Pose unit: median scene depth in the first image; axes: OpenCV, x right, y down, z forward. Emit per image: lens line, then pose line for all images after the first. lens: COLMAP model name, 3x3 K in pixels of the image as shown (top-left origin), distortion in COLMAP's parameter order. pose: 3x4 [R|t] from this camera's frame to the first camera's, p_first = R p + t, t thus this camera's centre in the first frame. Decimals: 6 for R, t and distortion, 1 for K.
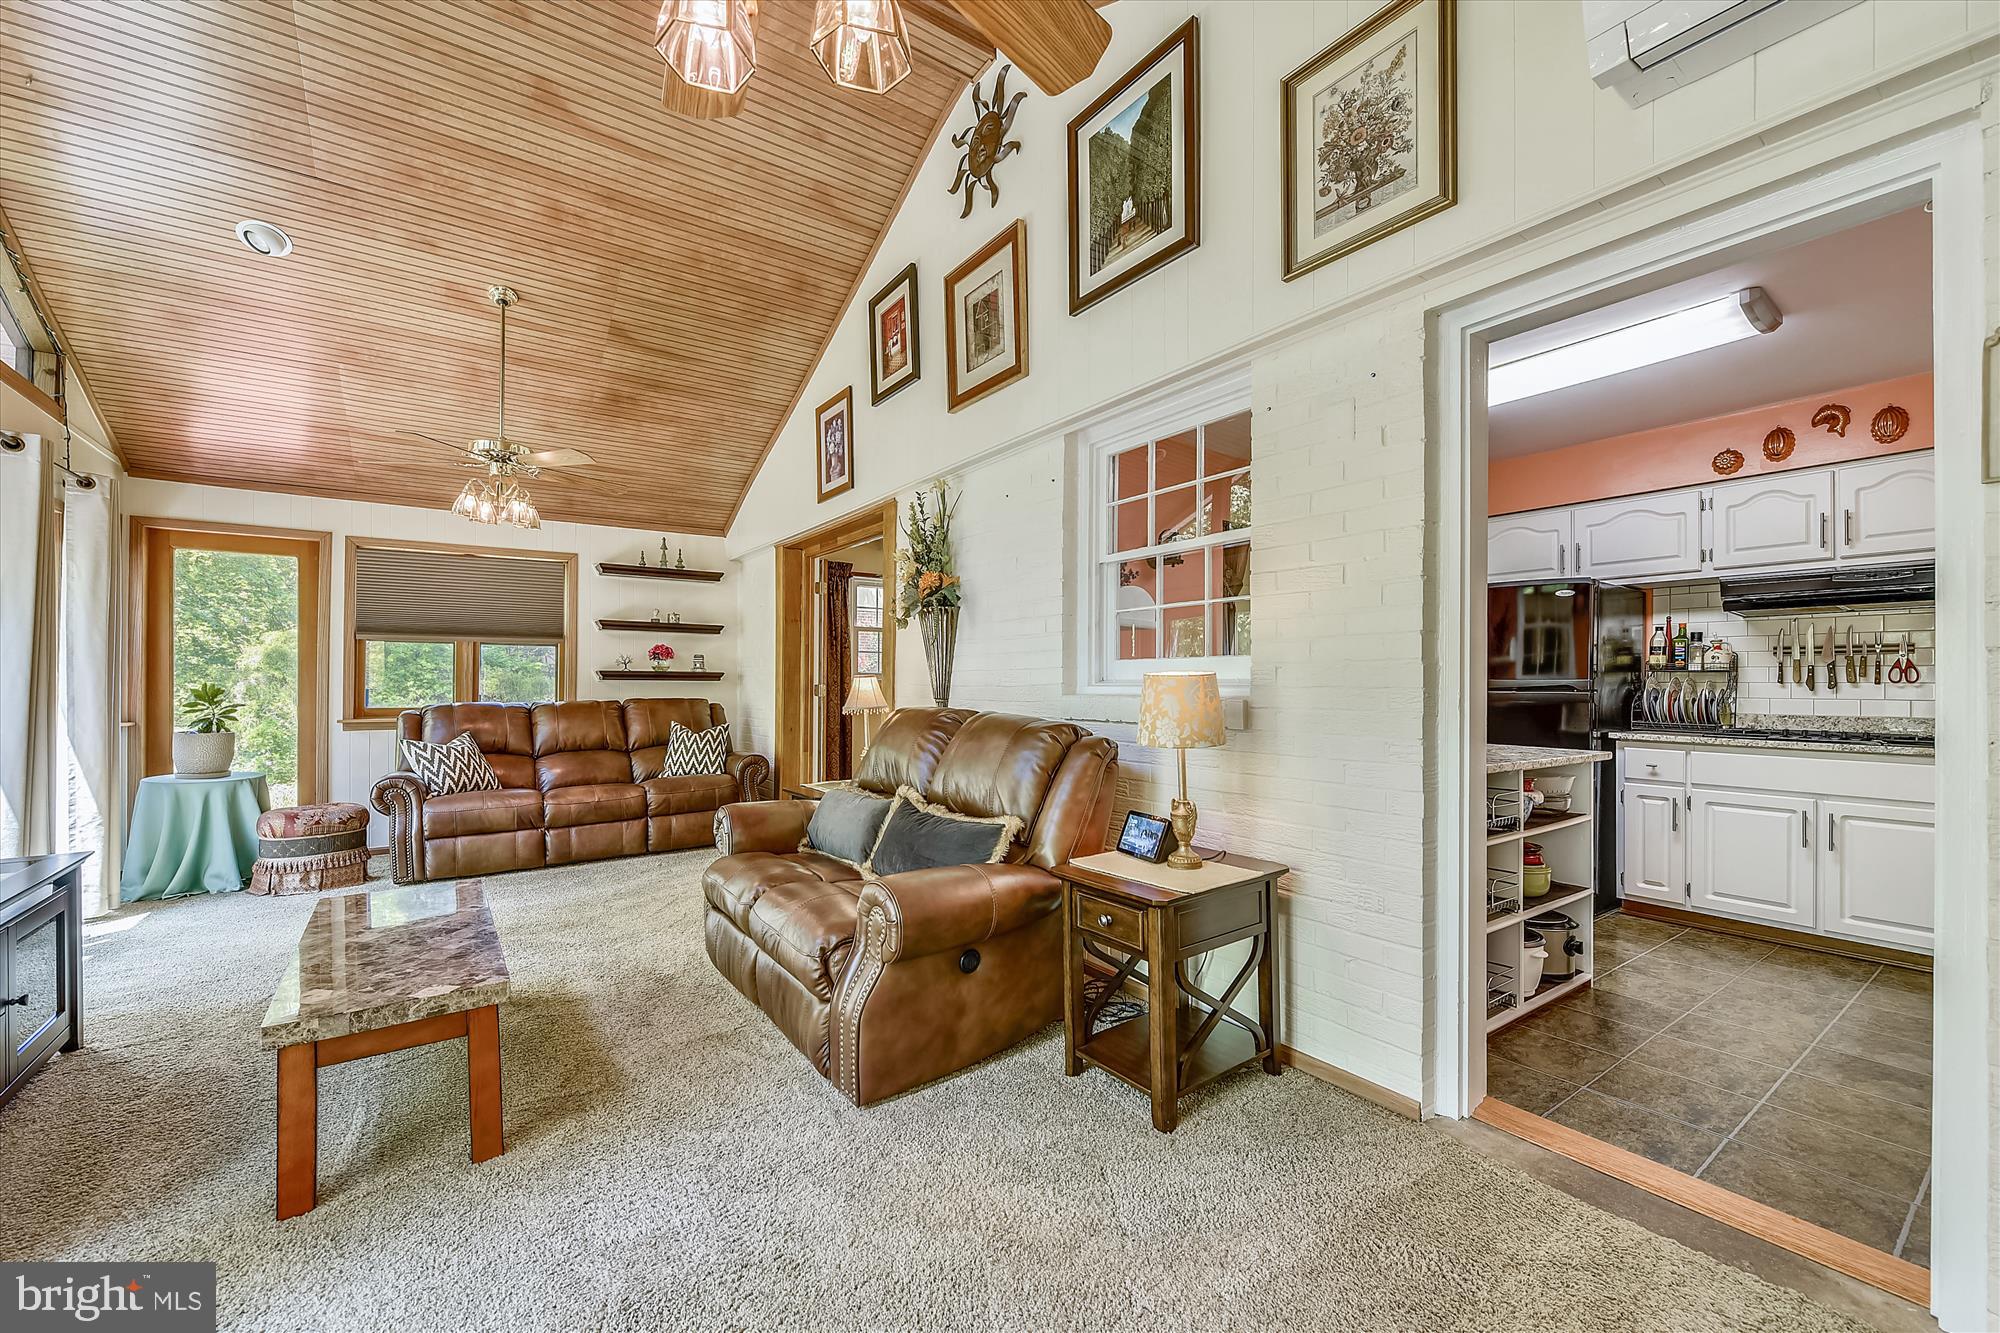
lens RADIAL K [[808.6, 0, 1001.5], [0, 808.6, 677.3], [0, 0, 1]] dist [0.003605, -0.000561]
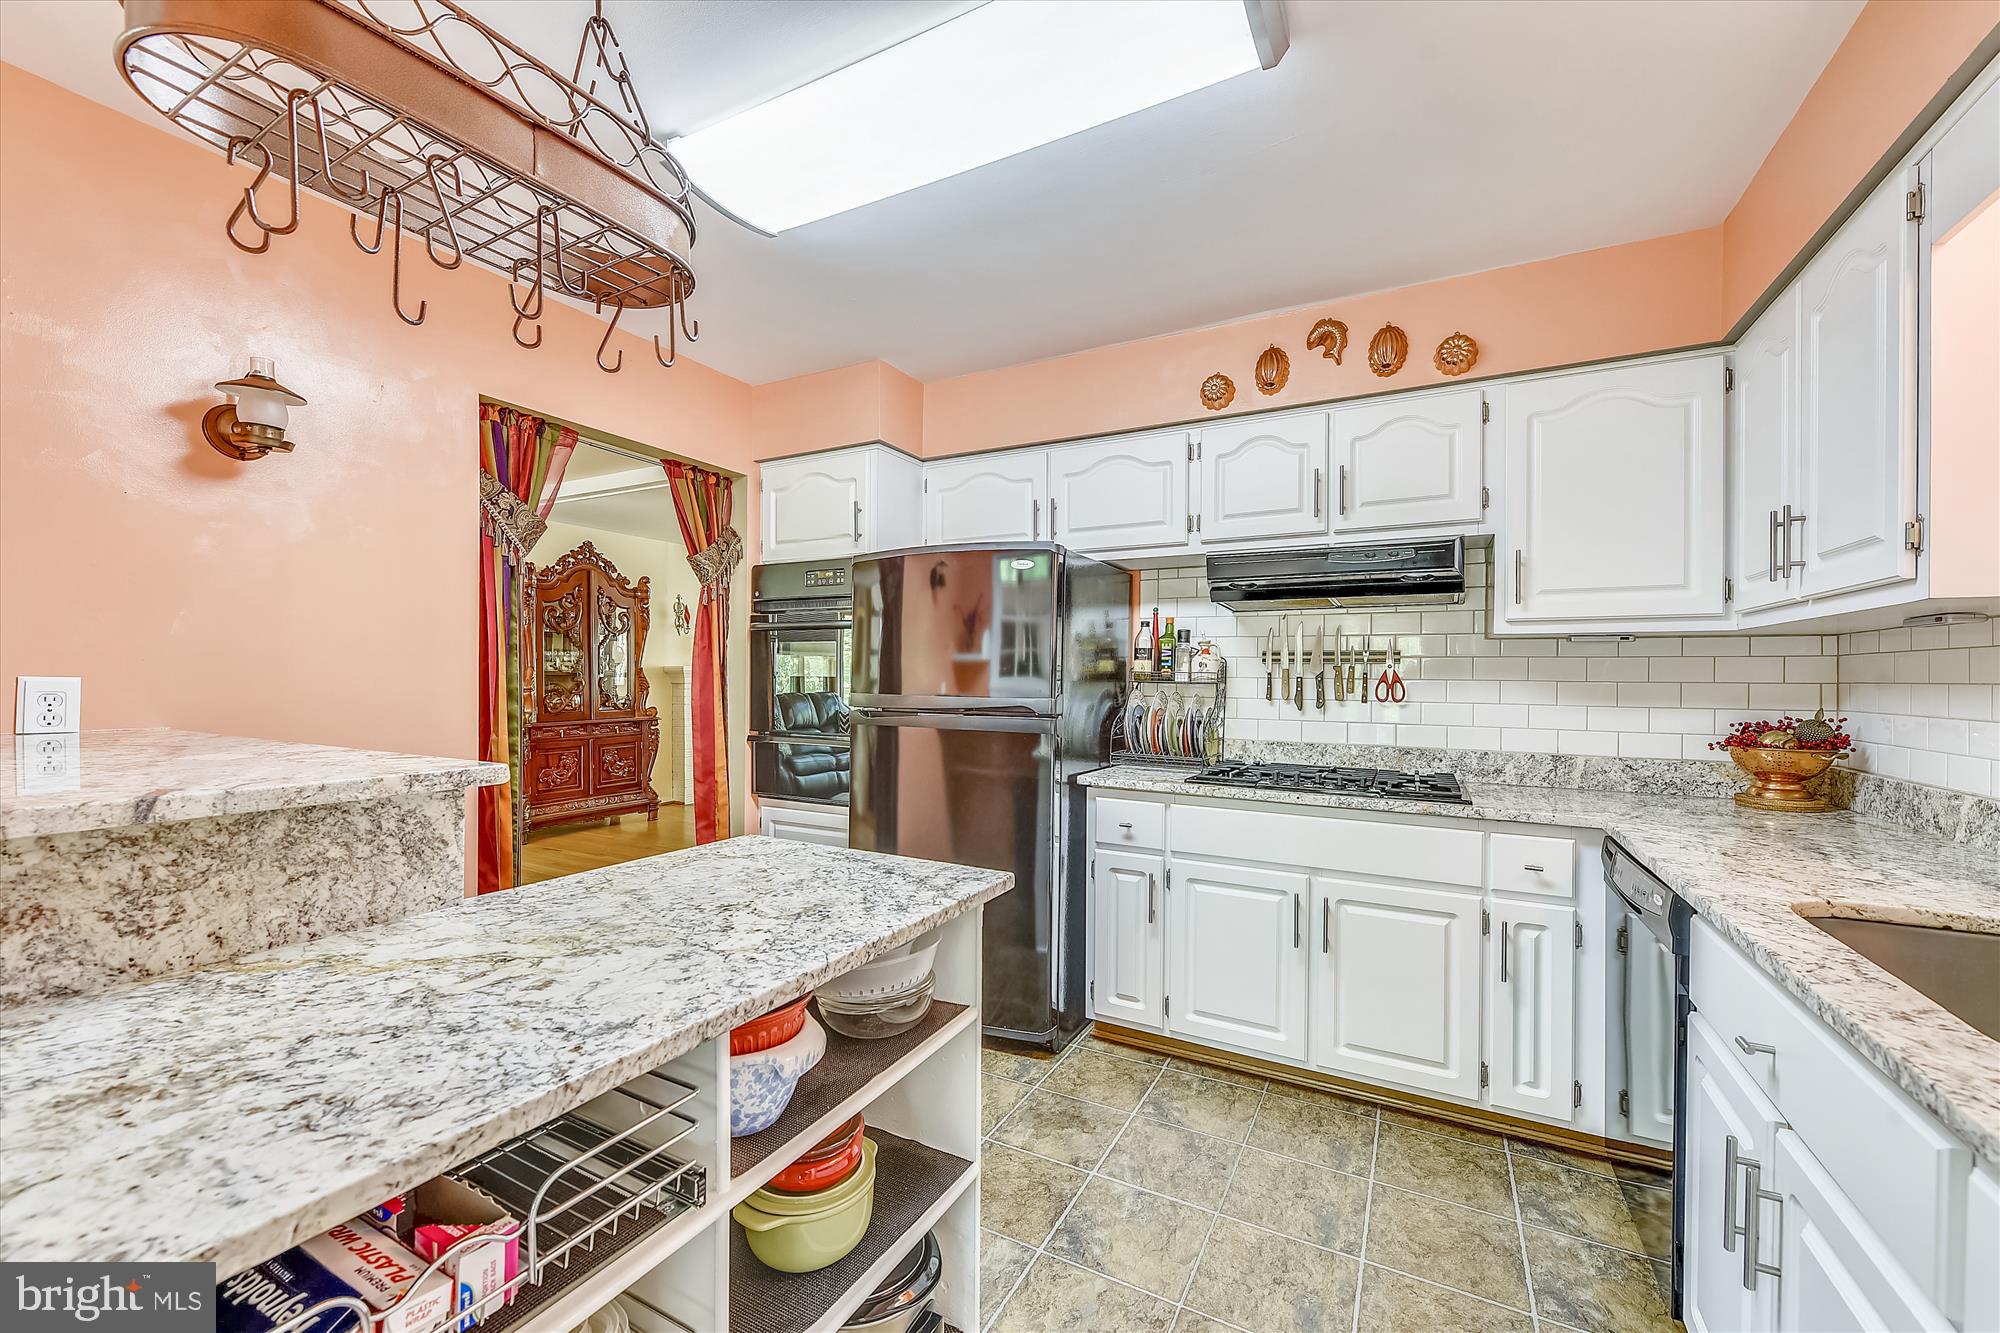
lens RADIAL K [[808.6, 0, 1001.5], [0, 808.6, 677.3], [0, 0, 1]] dist [0.003605, -0.000561]
pose [[0.896274, 0.000078, 0.443500, 0.406568], [-0.006338, 0.999900, 0.012632, -0.022070], [-0.443455, -0.014133, 0.896185, 0.439359]]
